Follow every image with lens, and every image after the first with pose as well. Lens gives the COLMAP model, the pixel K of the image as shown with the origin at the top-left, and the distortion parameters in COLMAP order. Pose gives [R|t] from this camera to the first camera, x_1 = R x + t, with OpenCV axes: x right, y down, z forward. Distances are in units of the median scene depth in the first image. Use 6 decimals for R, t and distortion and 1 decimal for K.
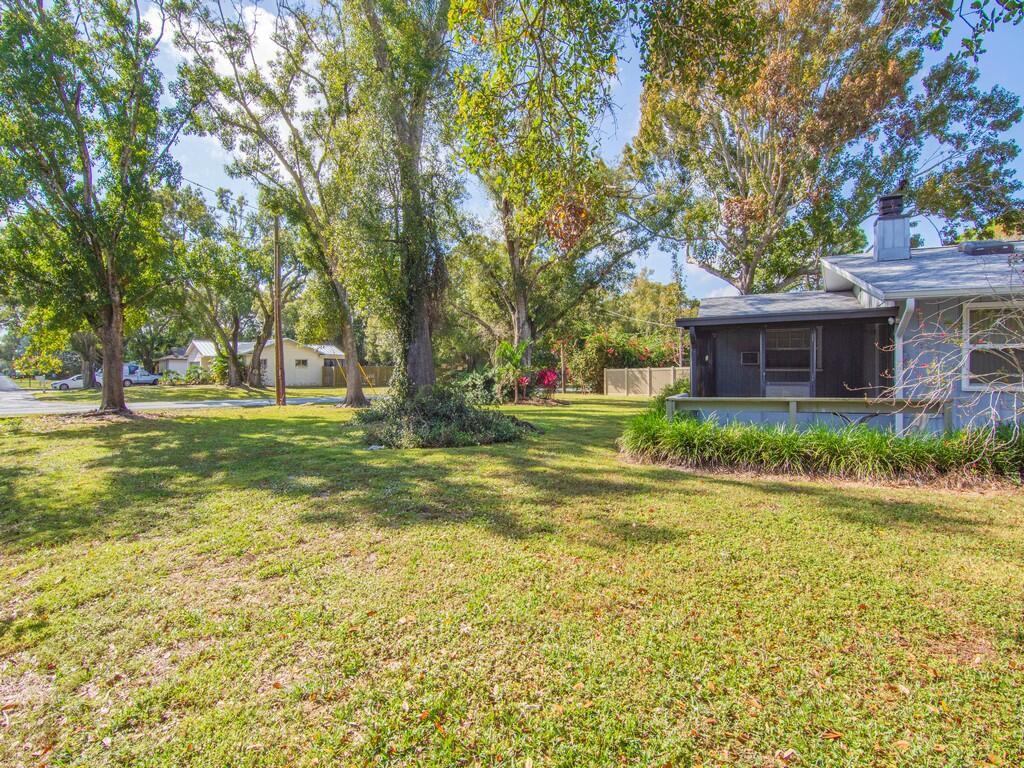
lens RADIAL K [[510.1, 0, 504.9], [0, 510.1, 377.7], [0, 0, 1]] dist [-0.019344, -0.003457]
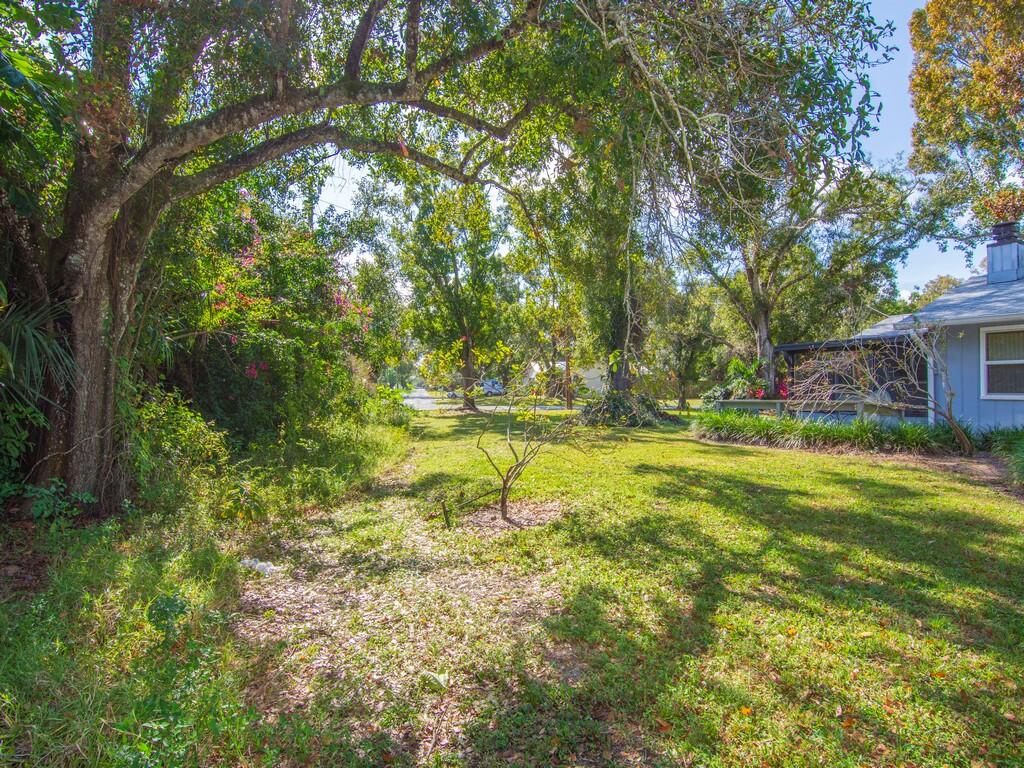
lens RADIAL K [[528.1, 0, 505.0], [0, 528.1, 380.3], [0, 0, 1]] dist [-0.007576, -0.007755]
pose [[0.806449, -0.007718, -0.591254, 0.275513], [-0.004523, 0.999805, -0.019220, 0.003685], [0.591287, 0.018174, 0.806256, -0.273013]]
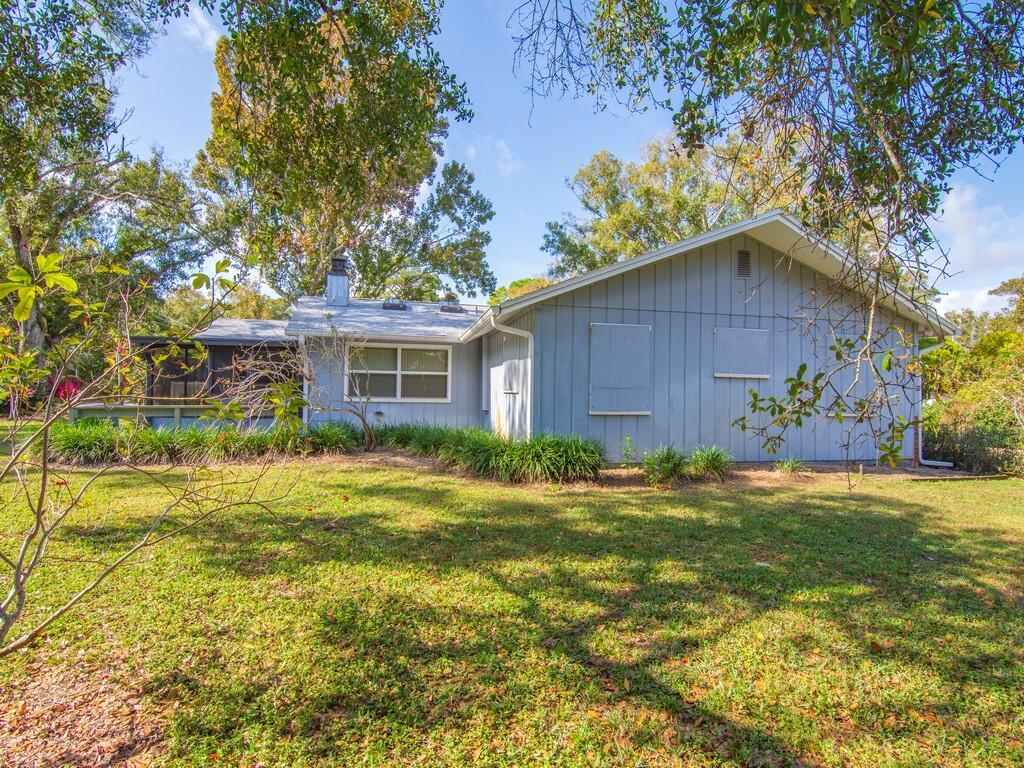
lens RADIAL K [[510.1, 0, 513.5], [0, 510.1, 384.8], [0, 0, 1]] dist [-0.019344, -0.003457]
pose [[0.767189, 0.023229, 0.641000, 0.128517], [-0.012767, 0.999699, -0.020947, 0.000712], [-0.641294, 0.007887, 0.767255, -0.172585]]
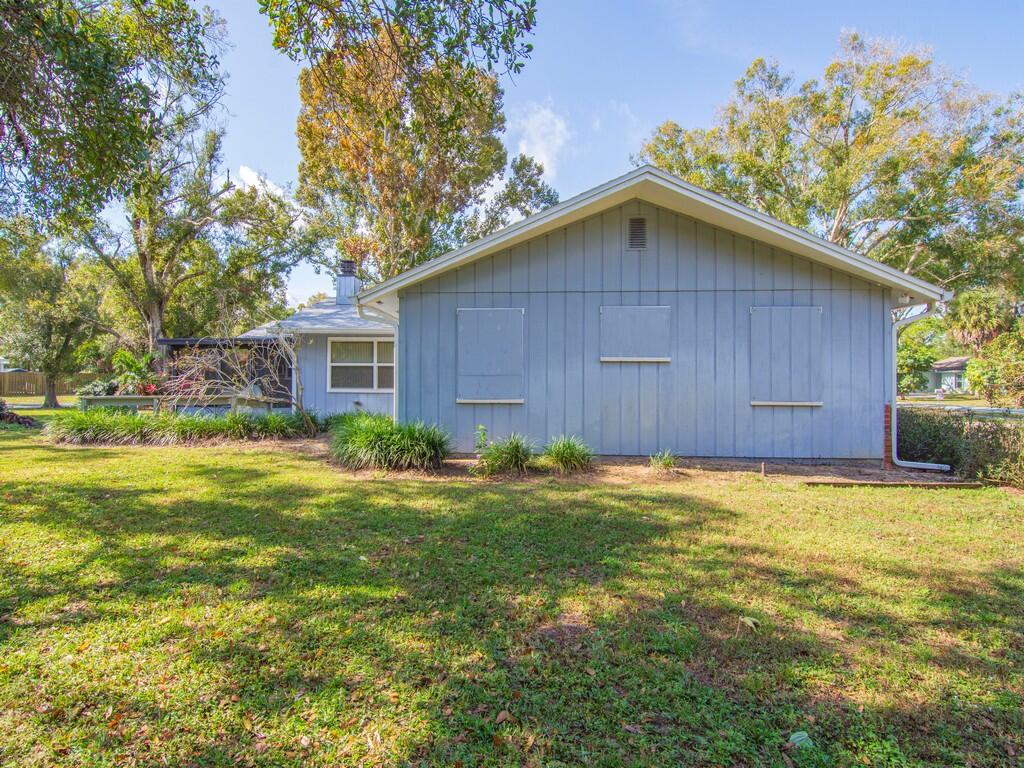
lens RADIAL K [[510.1, 0, 517.5], [0, 510.1, 382.2], [0, 0, 1]] dist [-0.019344, -0.003457]
pose [[0.909922, 0.007233, 0.414715, 0.299801], [-0.003479, 0.999946, -0.009806, 0.002699], [-0.414764, 0.007480, 0.909898, -0.271821]]
